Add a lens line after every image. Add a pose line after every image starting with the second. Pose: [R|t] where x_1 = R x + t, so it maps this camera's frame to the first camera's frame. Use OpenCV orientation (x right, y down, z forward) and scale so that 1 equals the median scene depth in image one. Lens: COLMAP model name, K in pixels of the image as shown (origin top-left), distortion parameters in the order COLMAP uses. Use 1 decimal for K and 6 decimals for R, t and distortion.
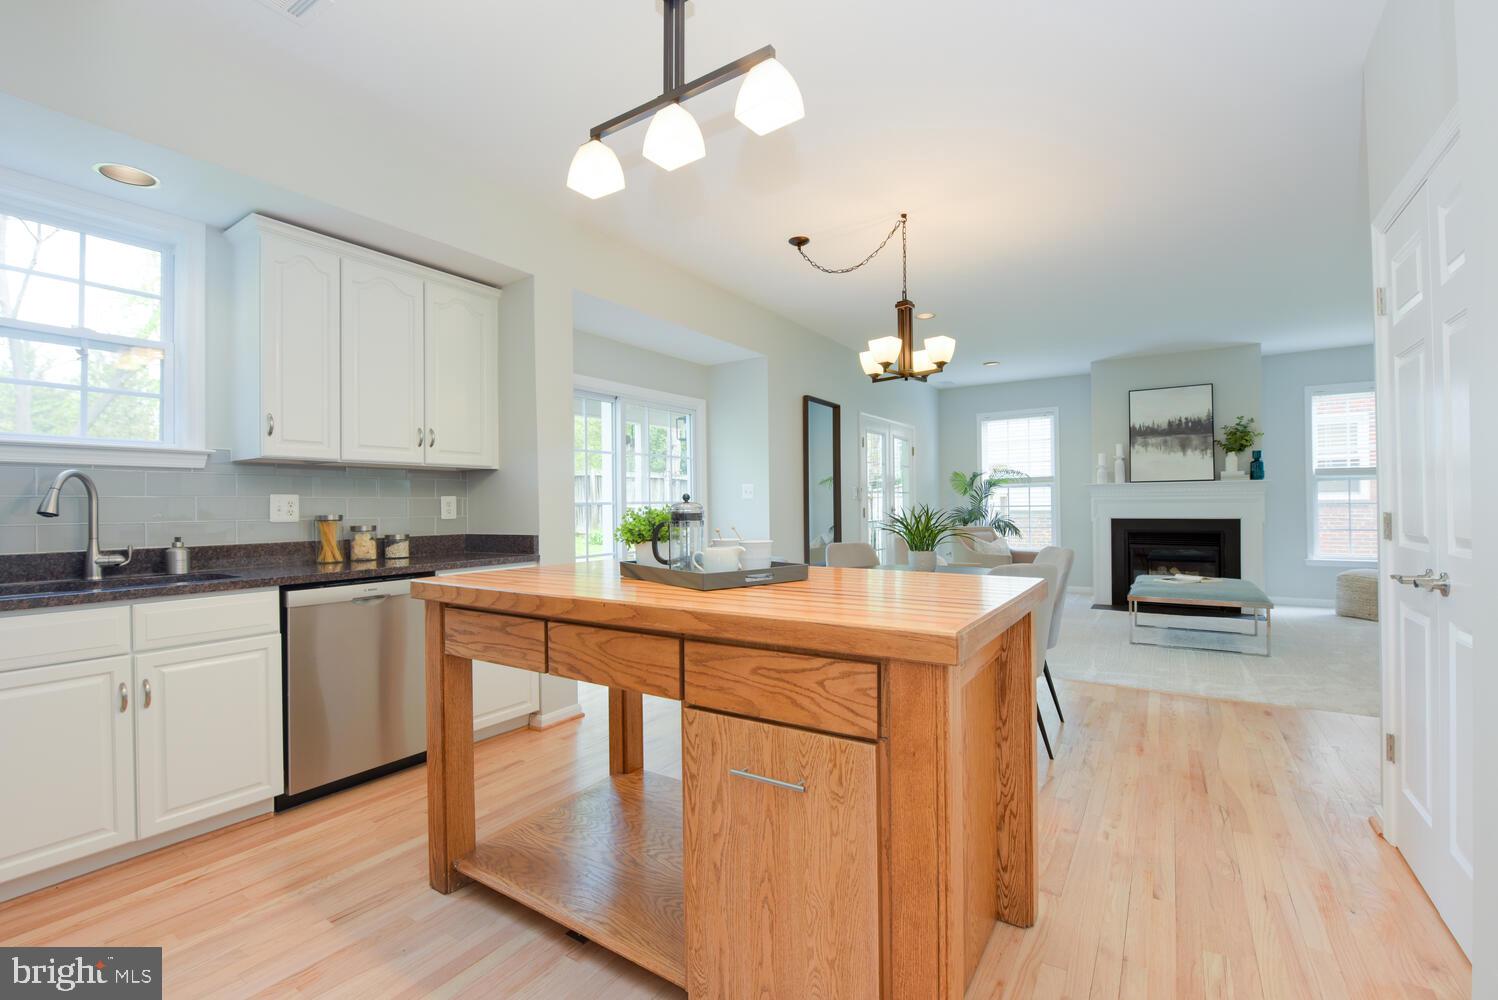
lens RADIAL K [[656.2, 0, 749.0], [0, 656.2, 500.0], [0, 0, 1]] dist [-0.001106, -0.000325]
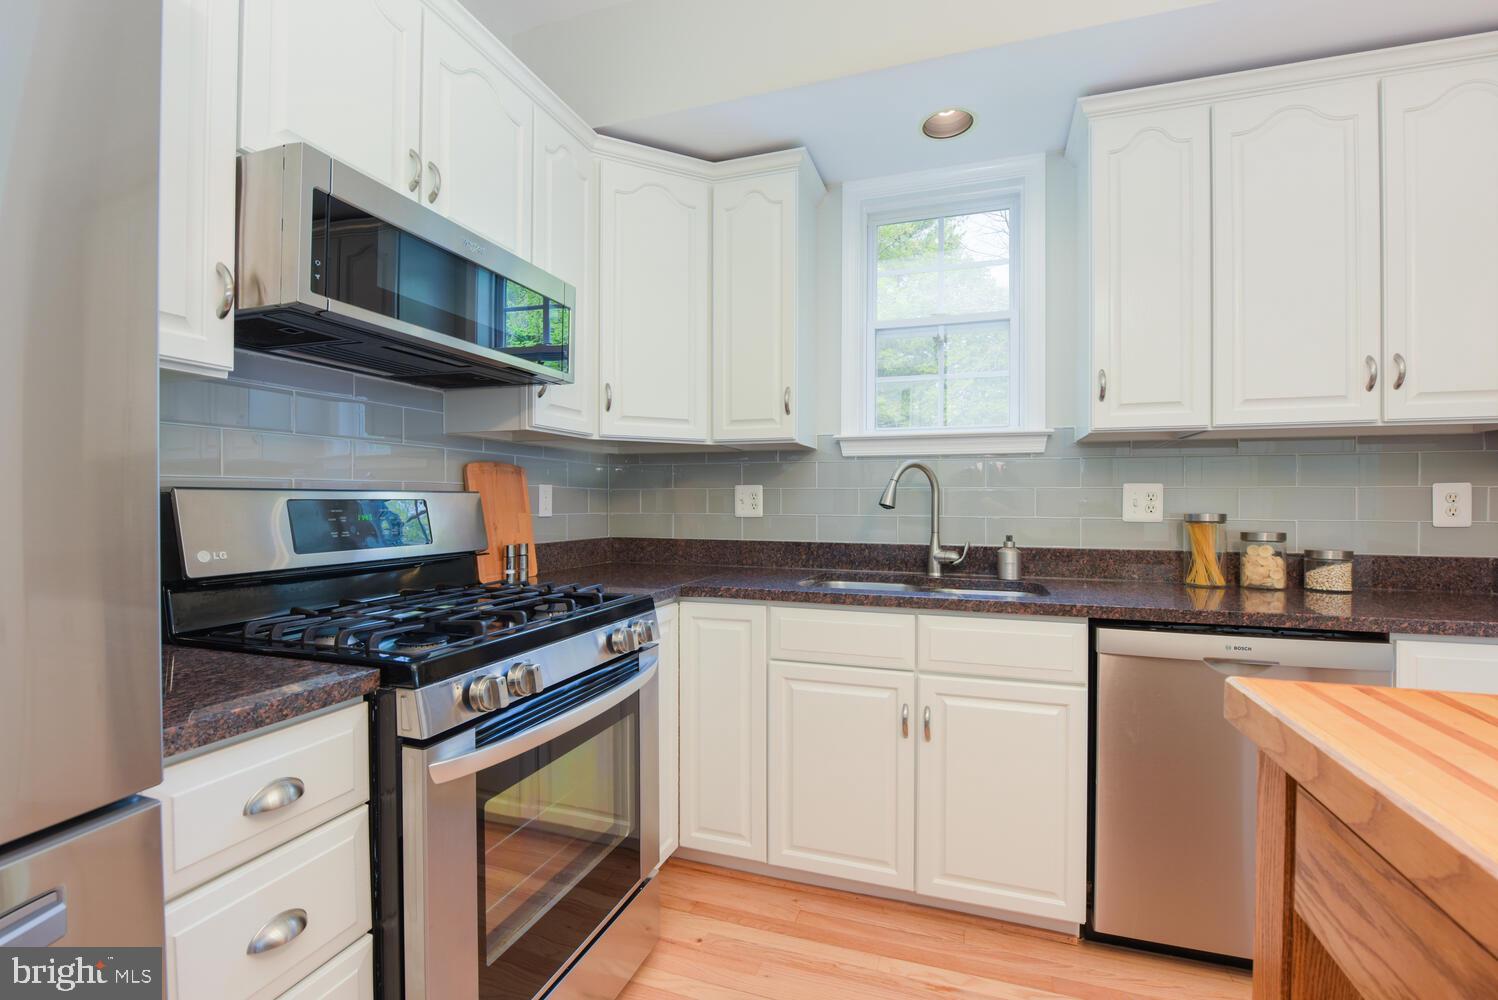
lens RADIAL K [[639.6, 0, 749.0], [0, 639.6, 500.0], [0, 0, 1]] dist [-0.023822, -0.000336]
pose [[0.234912, 0.009515, -0.971970, -0.142885], [0.002482, 0.999943, 0.010389, 0.001816], [0.972013, -0.004853, 0.234875, 0.440984]]
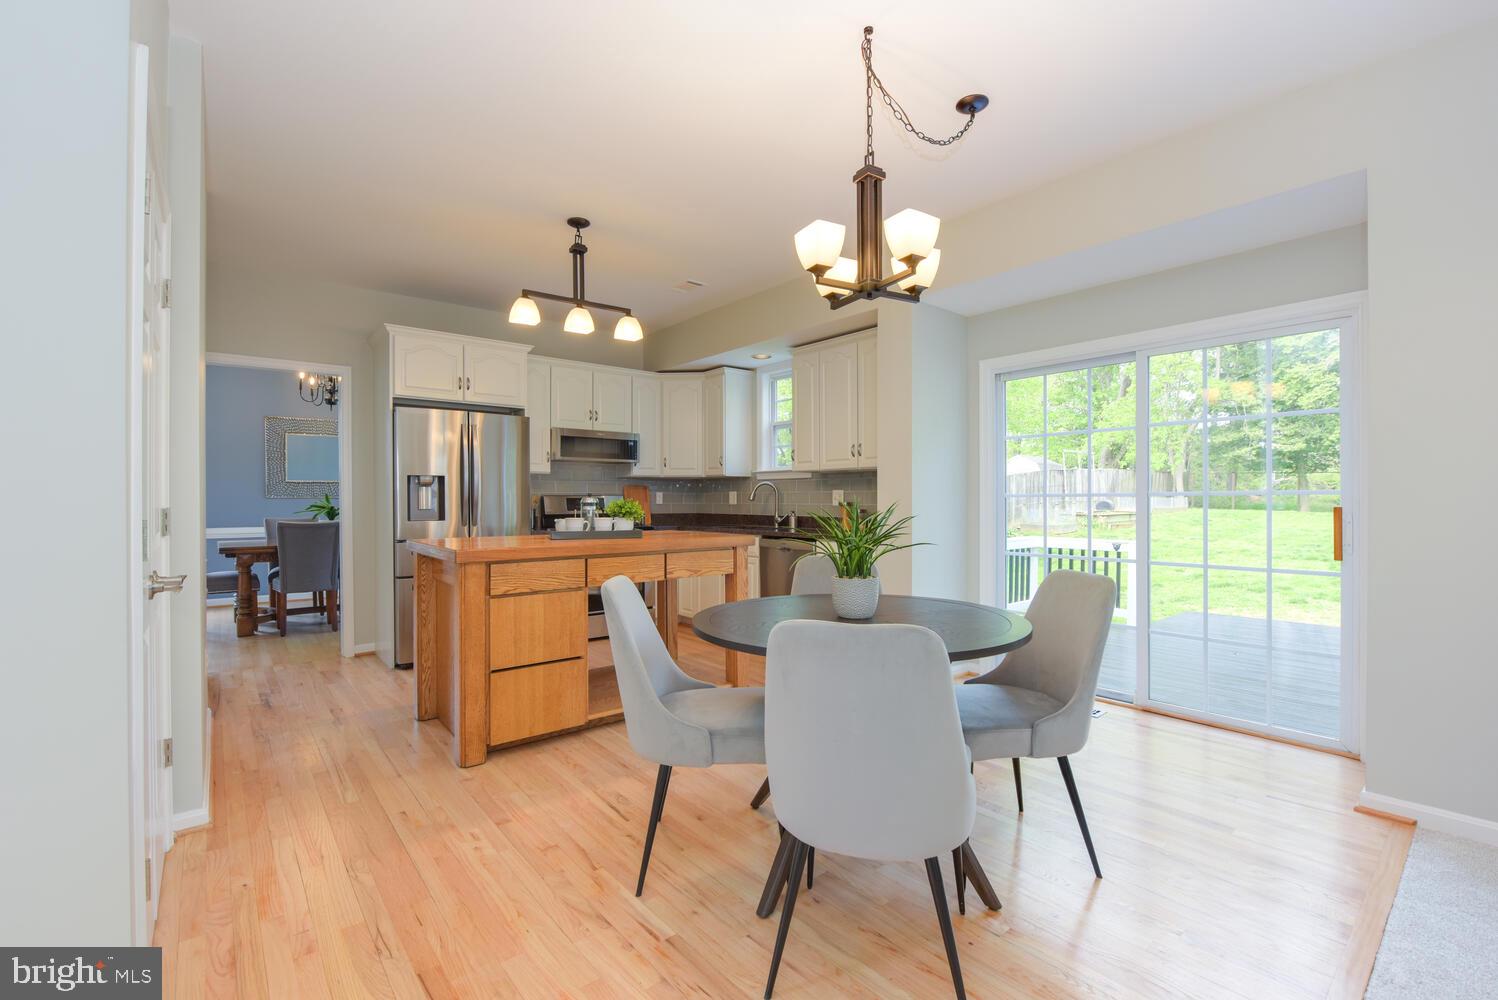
lens RADIAL K [[631.4, 0, 749.0], [0, 631.4, 500.0], [0, 0, 1]] dist [-0.000633, -0.000052]
pose [[-0.290231, 0.012560, -0.956874, 1.059248], [0.014086, 0.999862, 0.008852, 0.000718], [0.956853, -0.010910, -0.290368, 1.336539]]
